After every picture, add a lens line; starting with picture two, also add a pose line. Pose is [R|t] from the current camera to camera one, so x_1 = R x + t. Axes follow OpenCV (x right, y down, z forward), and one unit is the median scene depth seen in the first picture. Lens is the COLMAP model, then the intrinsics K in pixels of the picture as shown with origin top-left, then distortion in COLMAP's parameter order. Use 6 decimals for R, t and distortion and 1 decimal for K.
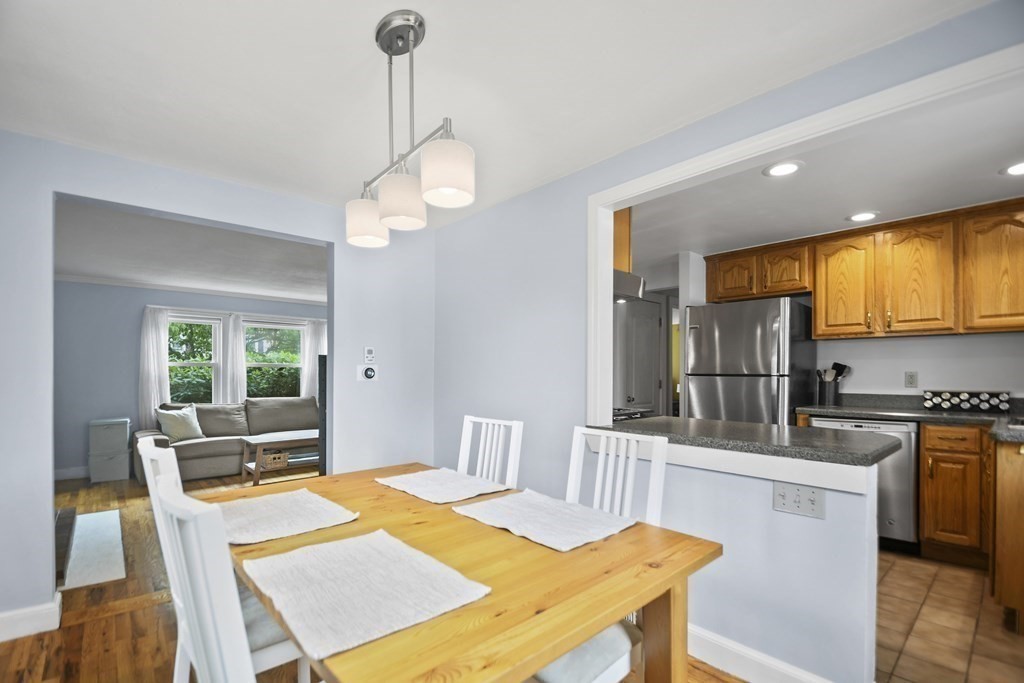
lens RADIAL K [[460.1, 0, 488.1], [0, 460.1, 374.7], [0, 0, 1]] dist [-0.002338, -0.010750]
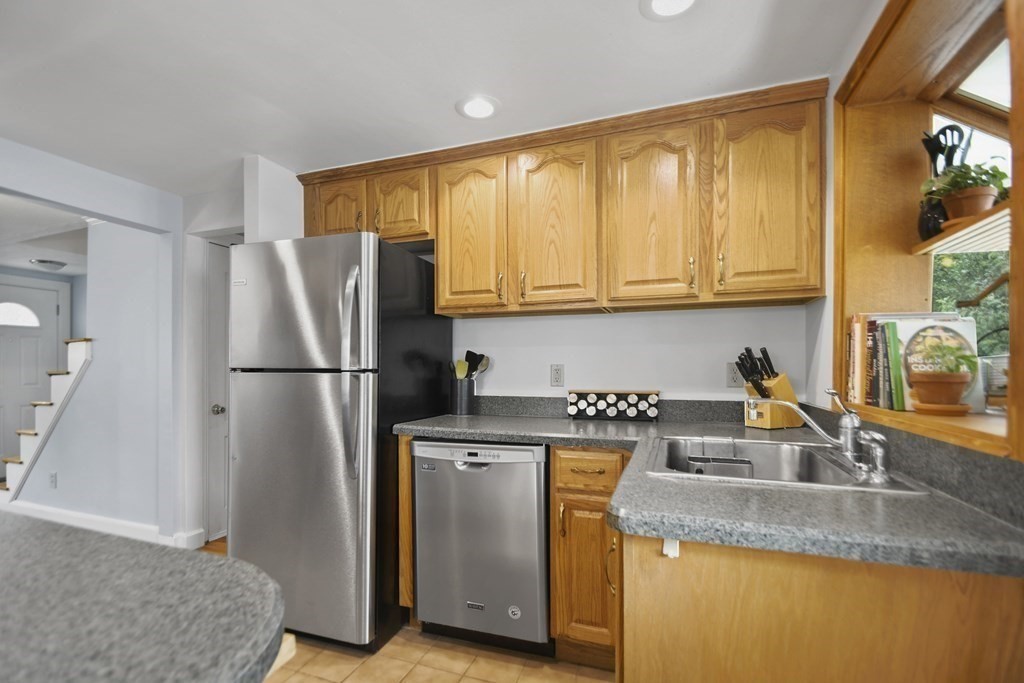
lens RADIAL K [[464.9, 0, 497.0], [0, 464.9, 366.4], [0, 0, 1]] dist [0.001783, -0.008998]
pose [[0.875289, -0.001099, 0.483599, 0.483899], [0.003873, 0.999981, -0.004738, -0.000068], [-0.483585, 0.006020, 0.875277, 0.400182]]
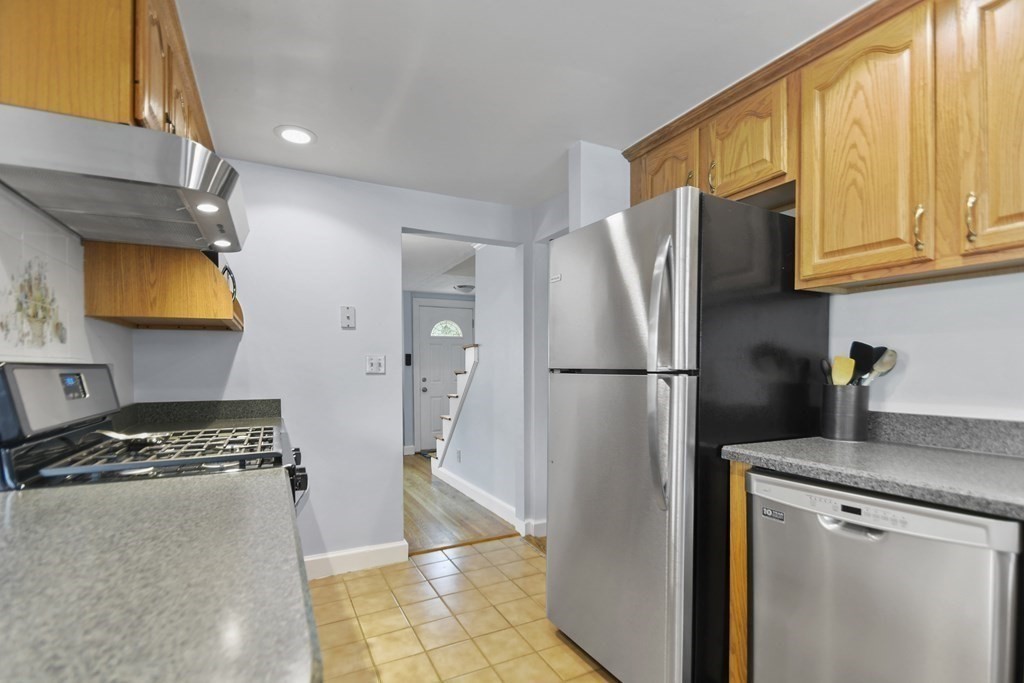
lens RADIAL K [[466.6, 0, 510.5], [0, 466.6, 380.9], [0, 0, 1]] dist [0.000940, -0.010870]
pose [[0.973835, 0.001775, -0.227249, 0.560514], [0.003849, 0.999697, 0.024302, -0.001143], [0.227224, -0.024540, 0.973533, 0.514703]]
